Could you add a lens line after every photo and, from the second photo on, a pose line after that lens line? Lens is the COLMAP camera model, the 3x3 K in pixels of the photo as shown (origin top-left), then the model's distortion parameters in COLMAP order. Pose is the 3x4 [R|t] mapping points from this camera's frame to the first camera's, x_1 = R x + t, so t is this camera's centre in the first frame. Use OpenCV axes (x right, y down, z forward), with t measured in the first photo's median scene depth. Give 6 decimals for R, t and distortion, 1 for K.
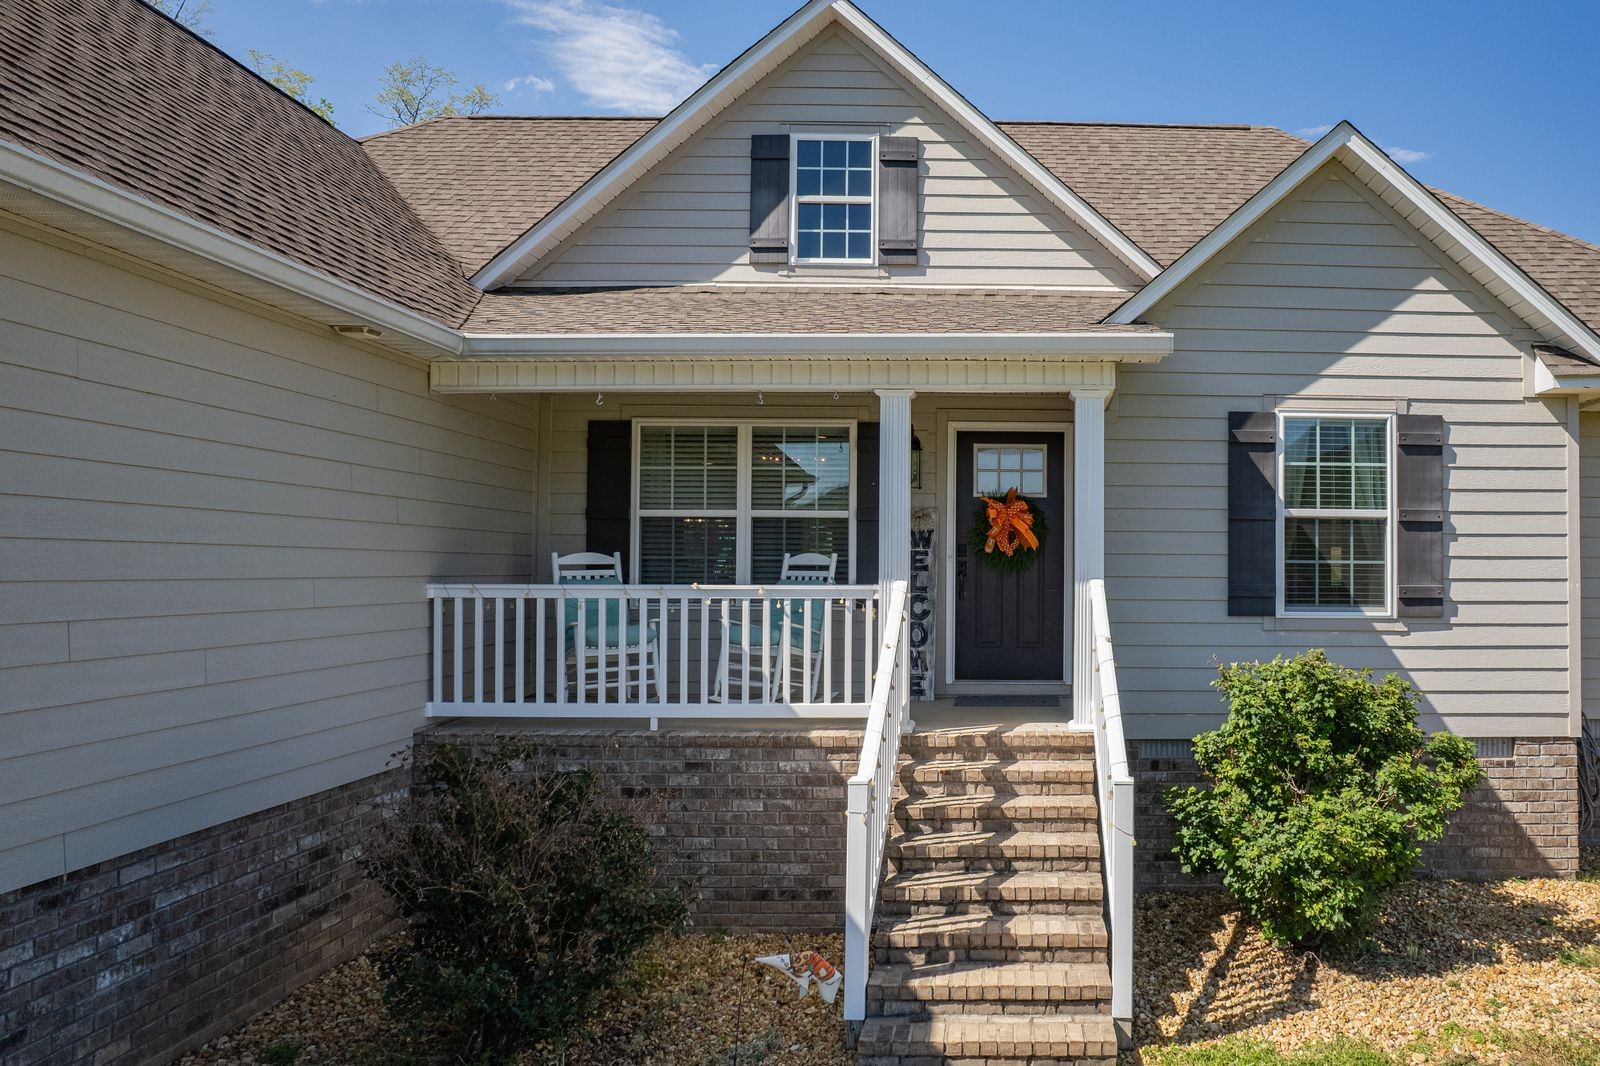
lens RADIAL K [[1116.0, 0, 1064.9], [0, 1116.0, 529.6], [0, 0, 1]] dist [-0.041122, -0.000866]
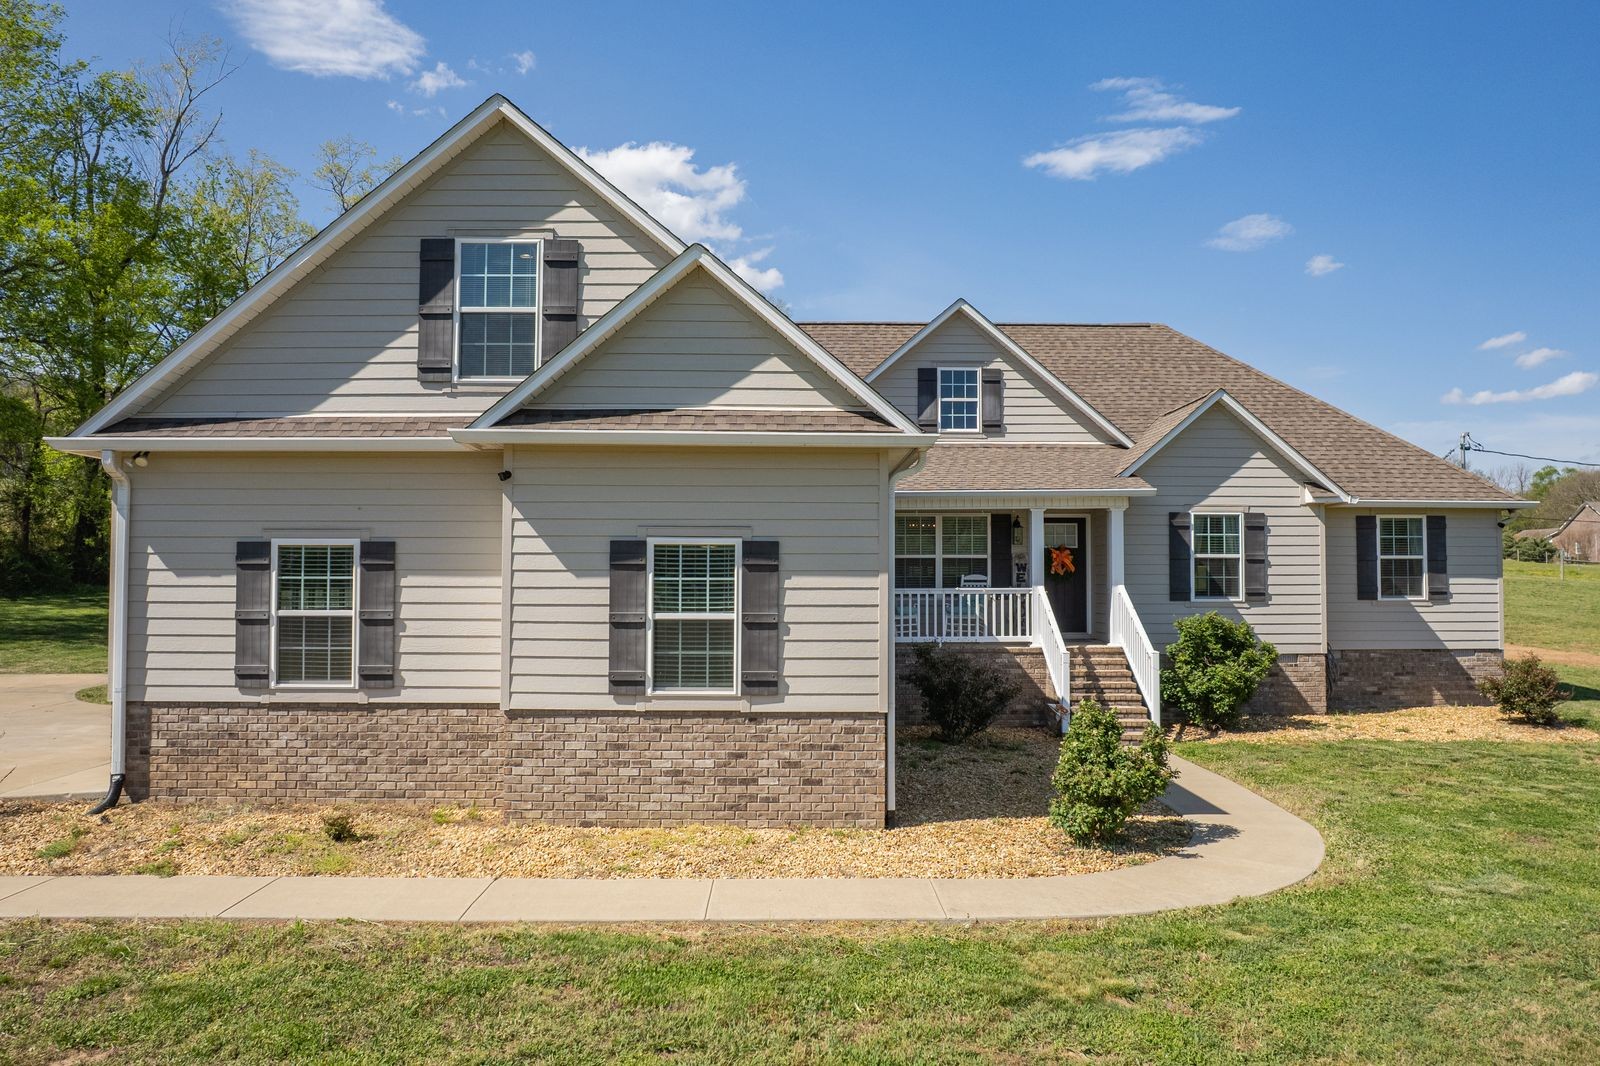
lens RADIAL K [[1161.3, 0, 800.0], [0, 1161.3, 533.0], [0, 0, 1]] dist [-0.000247, -0.124736]
pose [[0.998361, -0.006734, -0.056831, -0.475462], [0.006250, 0.999943, -0.008678, -0.046570], [0.056886, 0.008308, 0.998346, -1.423702]]
